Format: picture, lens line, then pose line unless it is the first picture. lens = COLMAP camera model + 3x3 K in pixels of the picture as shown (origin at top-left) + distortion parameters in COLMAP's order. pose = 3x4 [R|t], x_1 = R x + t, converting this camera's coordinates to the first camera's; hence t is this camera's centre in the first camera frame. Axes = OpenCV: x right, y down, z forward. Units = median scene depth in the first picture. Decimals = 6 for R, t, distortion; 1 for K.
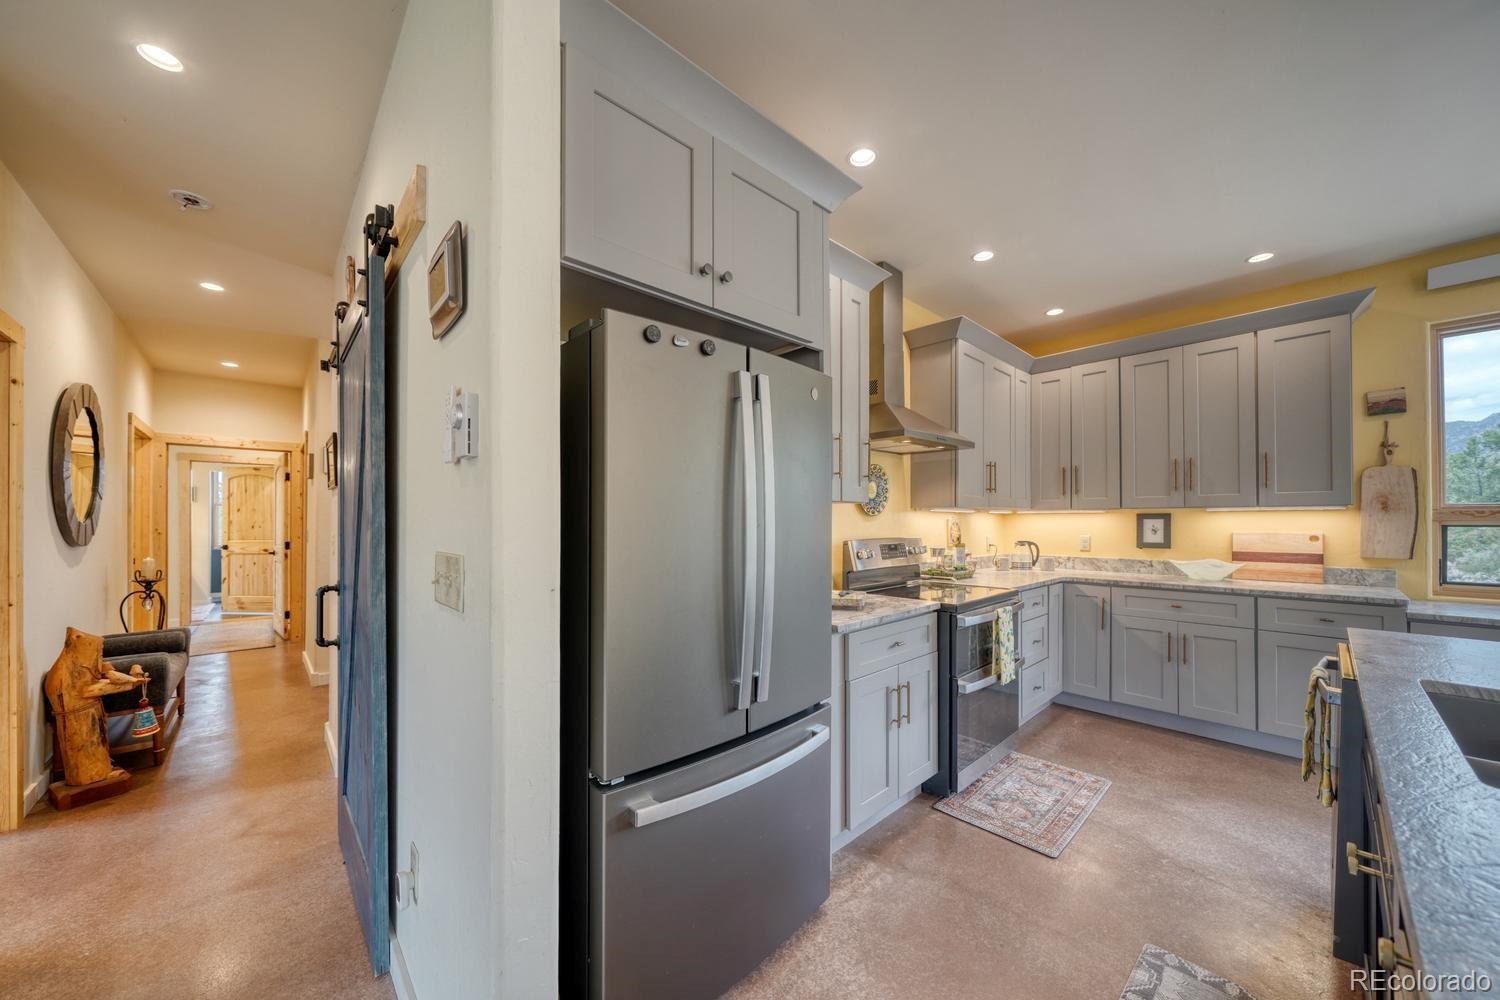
lens RADIAL K [[524.3, 0, 752.4], [0, 524.3, 520.3], [0, 0, 1]] dist [-0.006724, 0.000287]
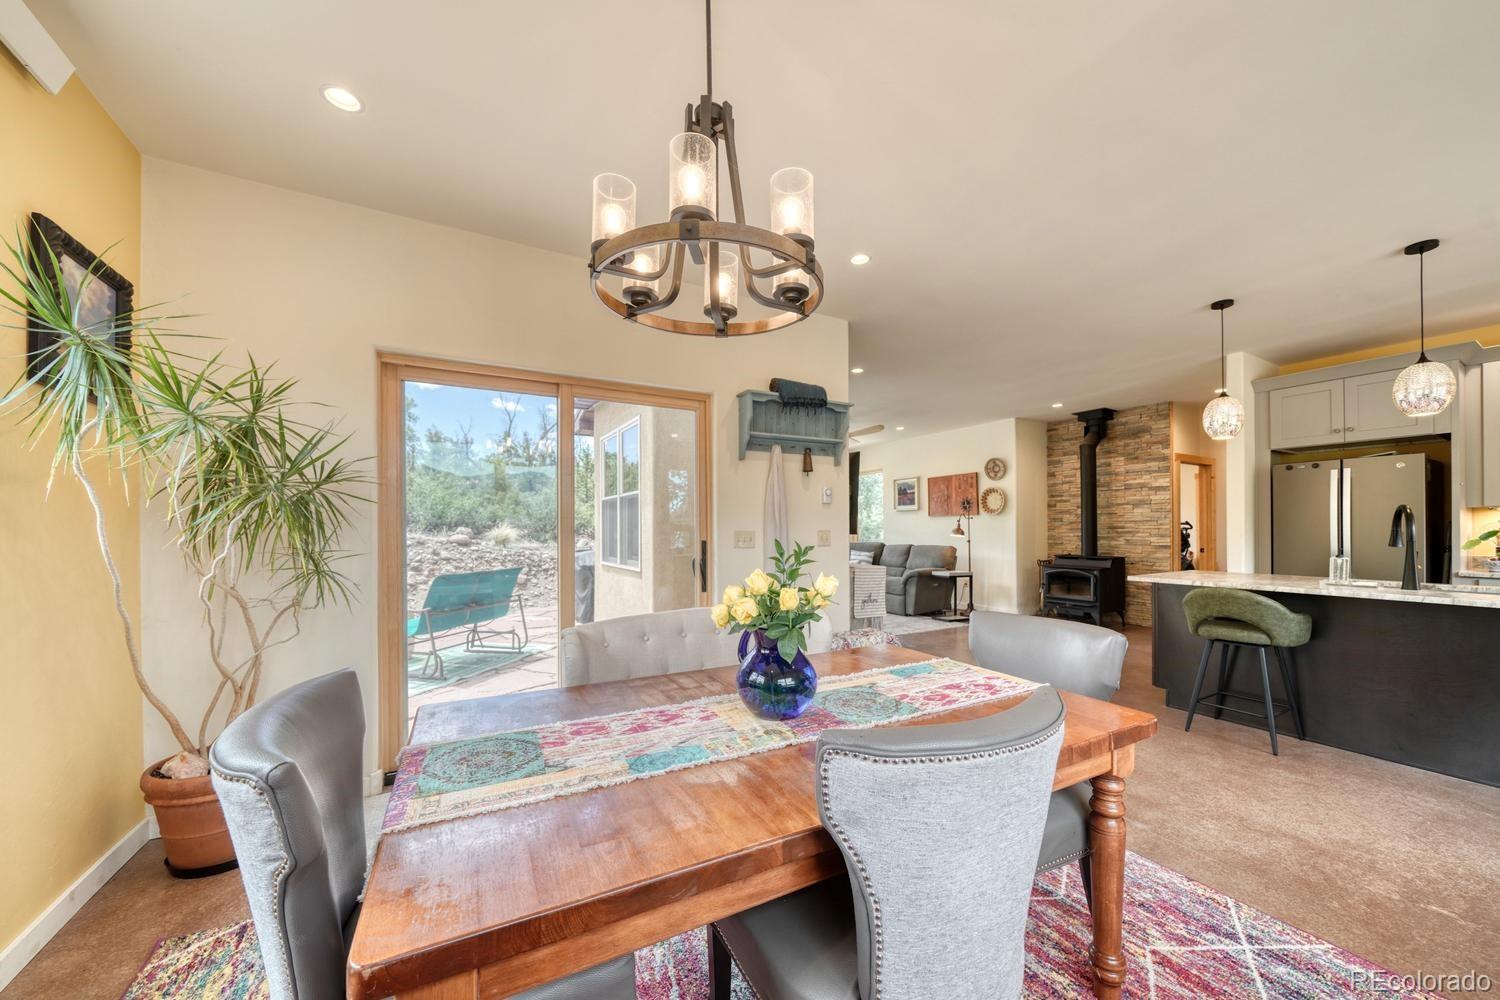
lens RADIAL K [[545.9, 0, 757.5], [0, 545.9, 522.7], [0, 0, 1]] dist [-0.000293, -0.000150]
pose [[-0.211697, -0.008490, -0.977298, 1.732794], [0.004726, 0.999942, -0.009710, 0.014723], [0.977324, -0.006674, -0.211645, -0.720810]]
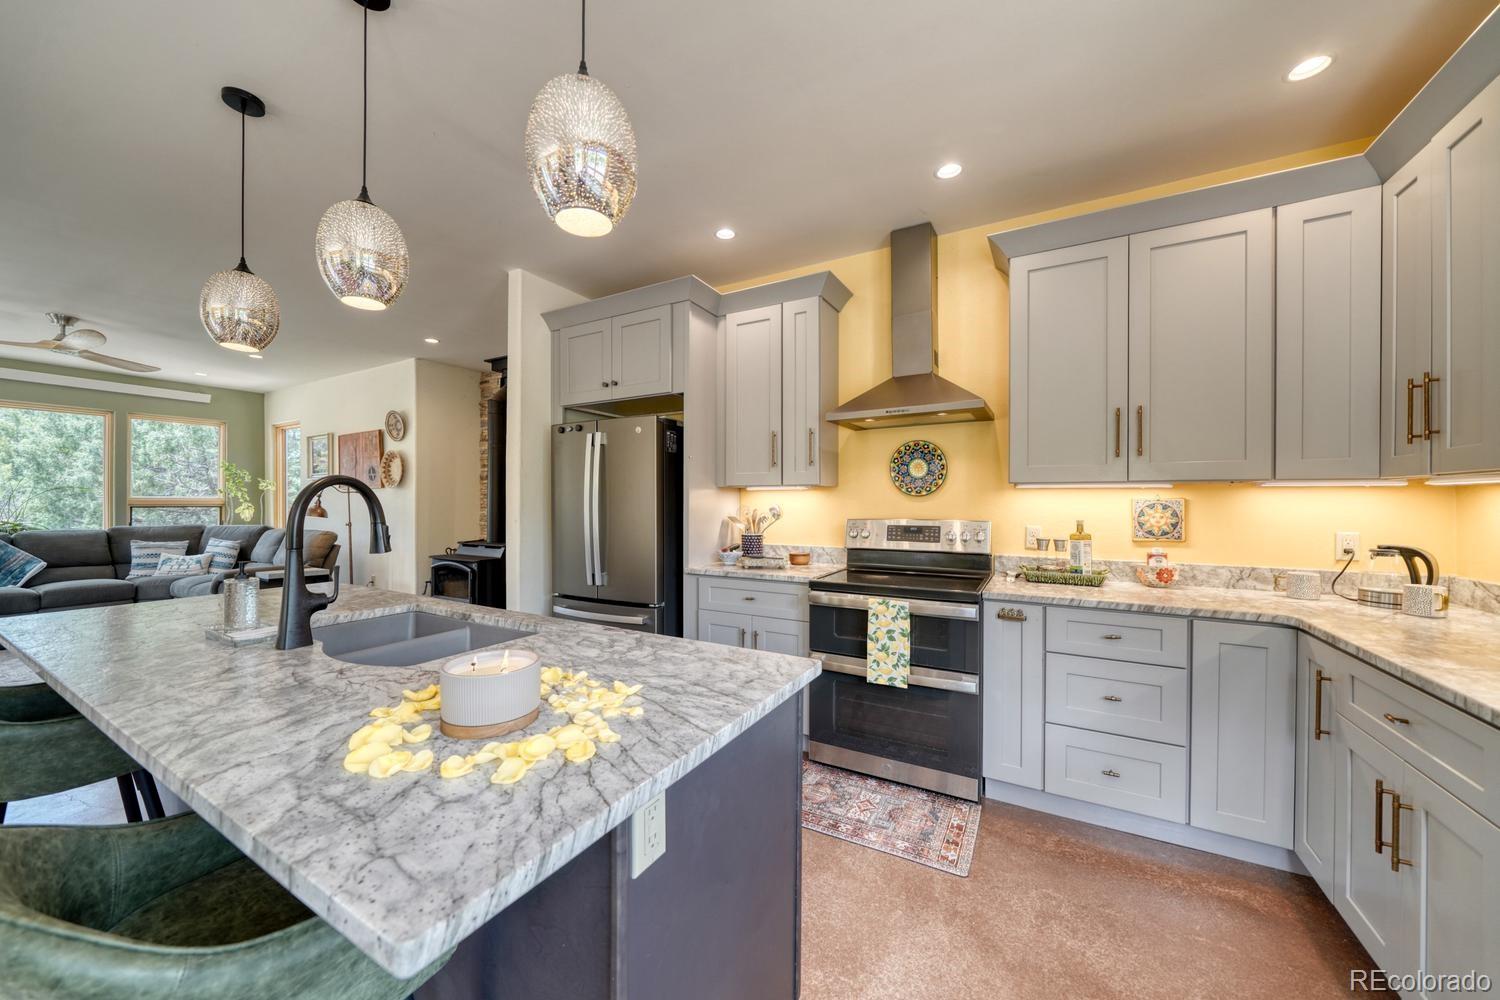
lens RADIAL K [[543.7, 0, 738.3], [0, 543.7, 501.2], [0, 0, 1]] dist [-0.006931, 0.001720]
pose [[0.293698, 0.001262, -0.955898, 1.120870], [-0.001105, 0.999999, 0.000981, 0.000668], [0.955898, 0.000768, 0.293699, 0.432956]]
